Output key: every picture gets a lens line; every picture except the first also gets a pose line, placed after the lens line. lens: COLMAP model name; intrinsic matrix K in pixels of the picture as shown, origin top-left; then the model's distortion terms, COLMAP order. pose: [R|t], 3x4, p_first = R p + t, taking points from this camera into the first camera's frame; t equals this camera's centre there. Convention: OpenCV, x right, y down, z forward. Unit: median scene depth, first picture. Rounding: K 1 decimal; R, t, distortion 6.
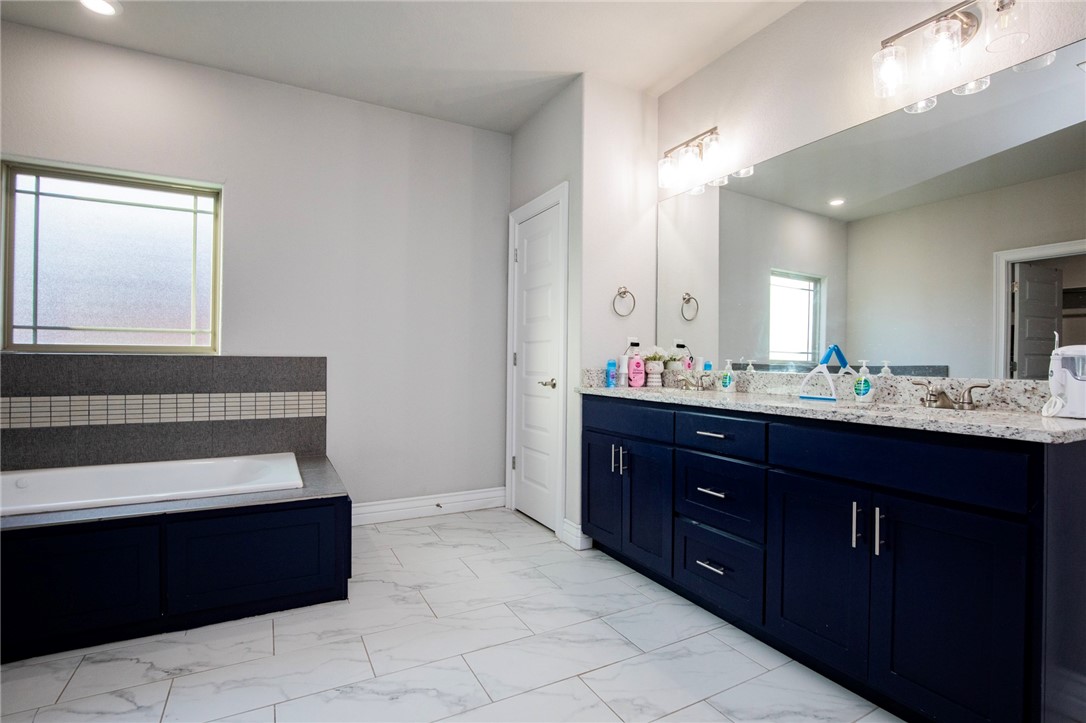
lens RADIAL K [[516.3, 0, 550.3], [0, 516.3, 361.5], [0, 0, 1]] dist [-0.018809, 0.000610]
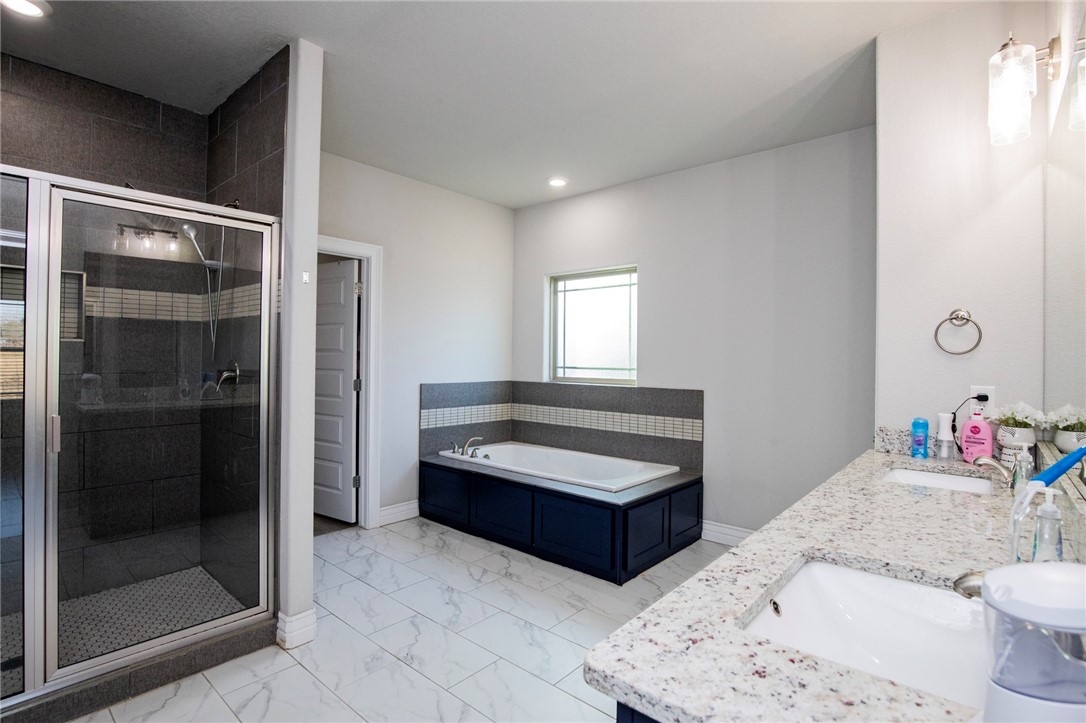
lens RADIAL K [[516.3, 0, 550.3], [0, 516.3, 361.5], [0, 0, 1]] dist [-0.018809, 0.000610]
pose [[0.365540, -0.000759, -0.930795, 0.575859], [-0.007468, 0.999965, -0.003749, -0.073761], [0.930766, 0.008321, 0.365521, 0.276086]]
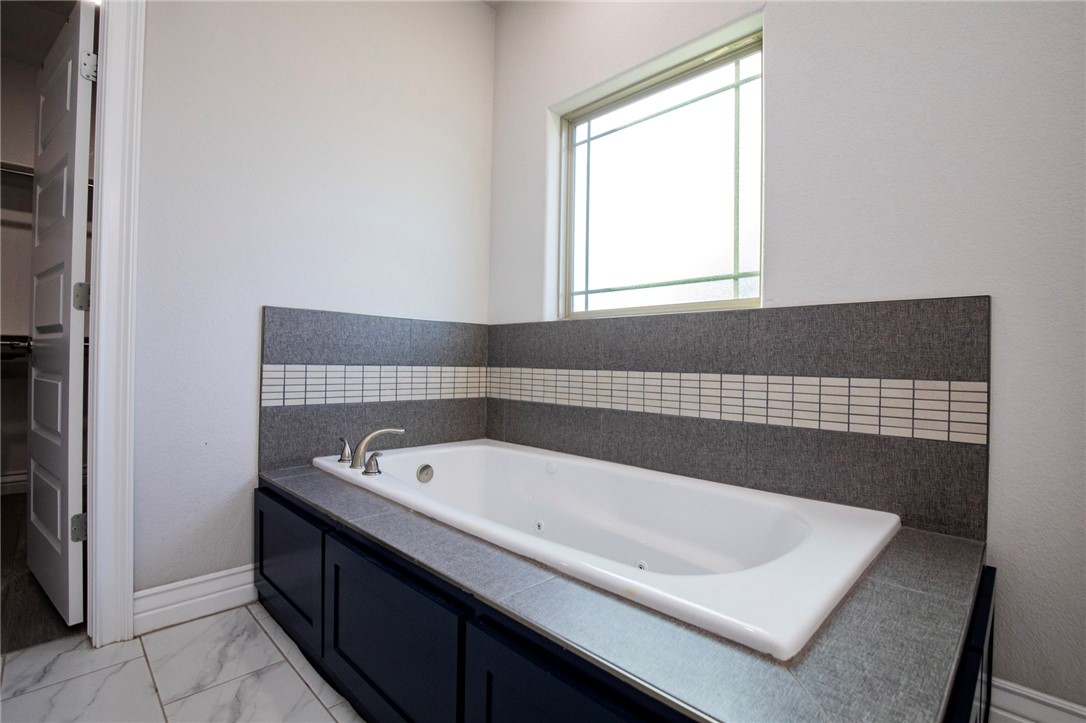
lens RADIAL K [[495.6, 0, 548.8], [0, 495.6, 359.9], [0, 0, 1]] dist [-0.038713, 0.009559]
pose [[0.306824, -0.005591, -0.951750, -0.204927], [-0.014703, 0.999836, -0.010613, 0.054723], [0.951653, 0.017250, 0.306691, 0.620118]]
